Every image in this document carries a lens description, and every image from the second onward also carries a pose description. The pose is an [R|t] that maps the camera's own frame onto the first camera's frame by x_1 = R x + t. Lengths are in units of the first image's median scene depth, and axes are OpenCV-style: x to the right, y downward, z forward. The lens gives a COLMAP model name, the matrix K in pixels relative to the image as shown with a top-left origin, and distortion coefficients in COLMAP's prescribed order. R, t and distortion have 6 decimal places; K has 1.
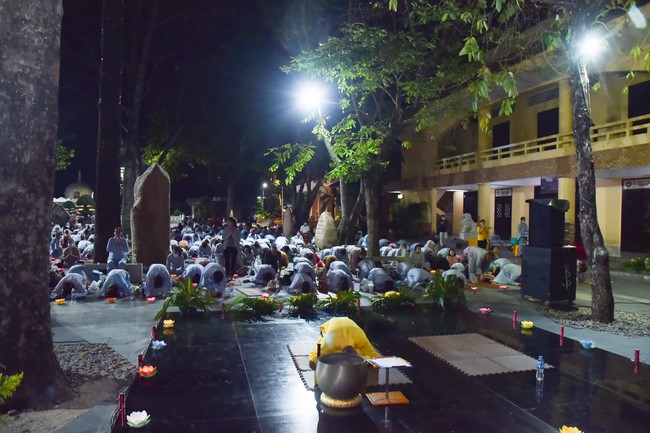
lens RADIAL K [[459.7, 0, 325.0], [0, 459.7, 216.5], [0, 0, 1]] dist [-0.103999, 0.068725]
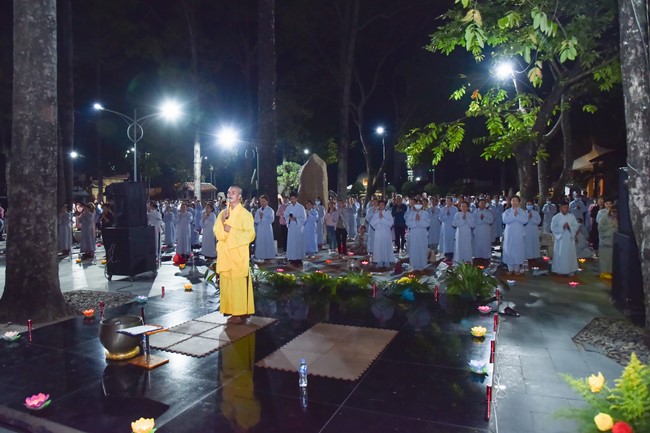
lens RADIAL K [[441.5, 0, 325.0], [0, 441.5, 216.5], [0, 0, 1]] dist [-0.105095, 0.060520]
pose [[0.803743, -0.001217, -0.594975, 0.520189], [0.025747, 0.999132, 0.032738, 0.005257], [0.594419, -0.041632, 0.803077, 0.181467]]
